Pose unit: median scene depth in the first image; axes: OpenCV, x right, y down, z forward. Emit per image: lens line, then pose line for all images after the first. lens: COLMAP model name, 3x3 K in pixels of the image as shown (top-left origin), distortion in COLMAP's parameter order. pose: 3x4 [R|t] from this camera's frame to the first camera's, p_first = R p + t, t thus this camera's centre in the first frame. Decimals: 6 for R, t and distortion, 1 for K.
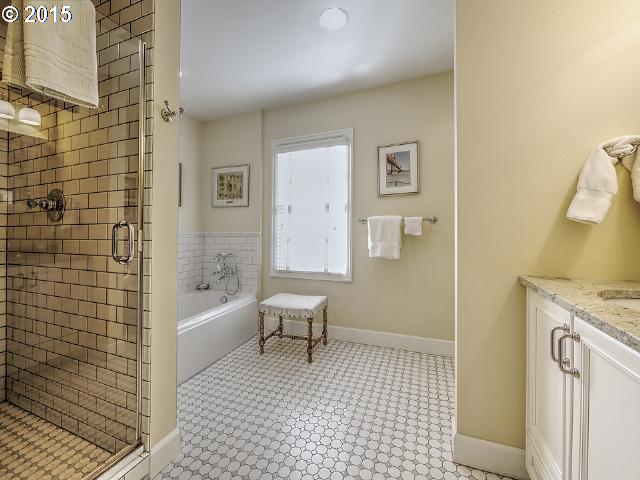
lens RADIAL K [[275.2, 0, 318.9], [0, 275.2, 230.7], [0, 0, 1]] dist [-0.008787, 0.000093]
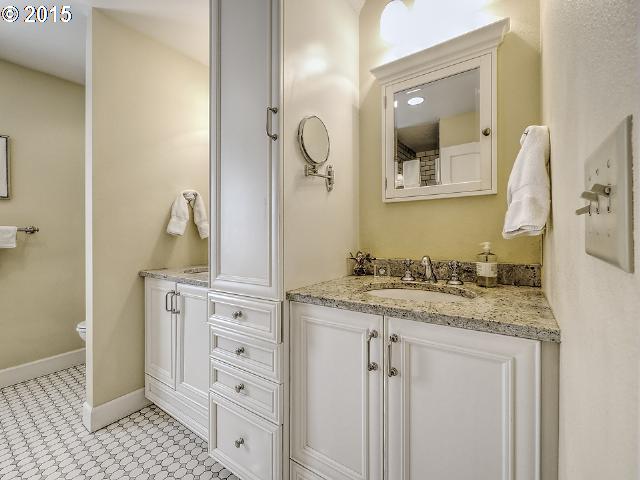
lens RADIAL K [[275.2, 0, 318.9], [0, 275.2, 230.7], [0, 0, 1]] dist [-0.008787, 0.000093]
pose [[0.248681, 0.025028, 0.968262, -0.501478], [0.016118, 0.999421, -0.029973, 0.010012], [-0.968451, 0.023061, 0.248134, -0.331096]]
